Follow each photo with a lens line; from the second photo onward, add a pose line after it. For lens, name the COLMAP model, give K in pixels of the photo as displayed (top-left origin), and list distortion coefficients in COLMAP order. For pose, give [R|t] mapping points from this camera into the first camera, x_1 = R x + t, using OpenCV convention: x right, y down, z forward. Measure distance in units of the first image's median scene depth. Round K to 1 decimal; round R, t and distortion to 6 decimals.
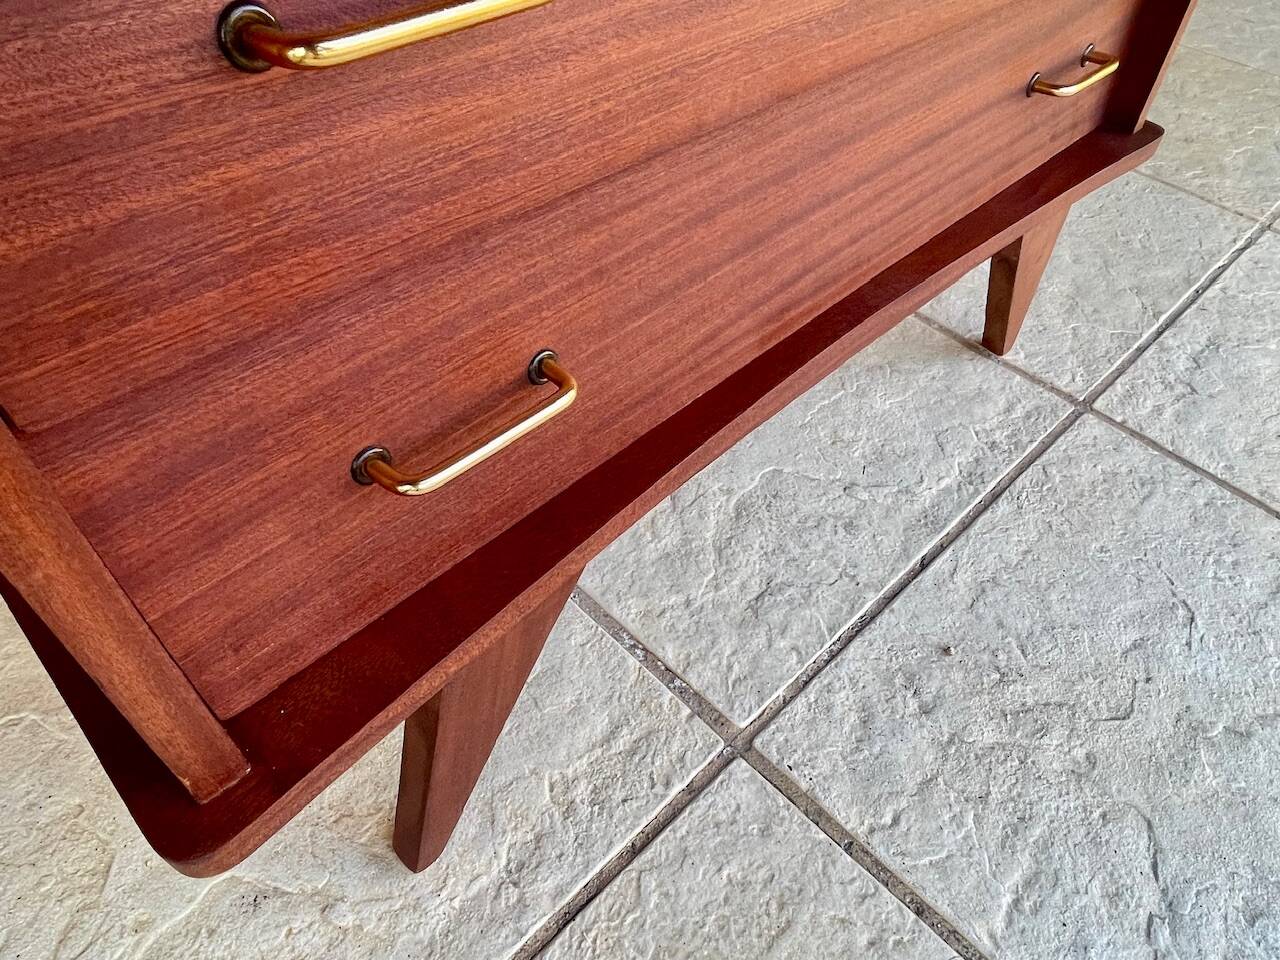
lens RADIAL K [[847.8, 0, 659.1], [0, 847.8, 510.1], [0, 0, 1]] dist [-0.006610, -0.004179]
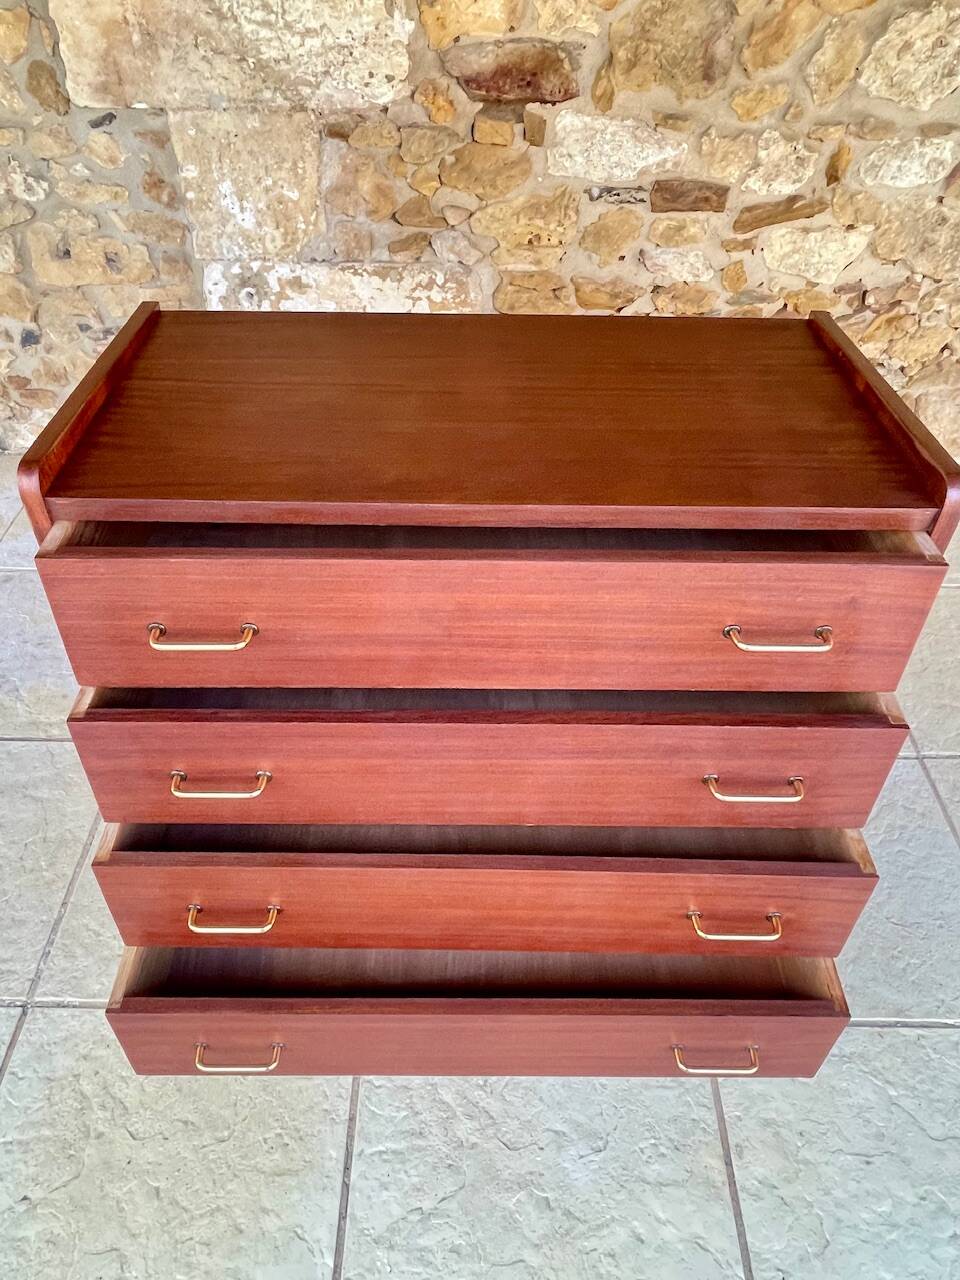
lens RADIAL K [[847.8, 0, 459.5], [0, 847.8, 643.4], [0, 0, 1]] dist [-0.006610, -0.004179]
pose [[0.690762, 0.472706, -0.547172, 0.968801], [-0.530685, 0.845413, 0.060409, -0.759000], [0.491142, 0.248647, 0.834838, -0.906658]]
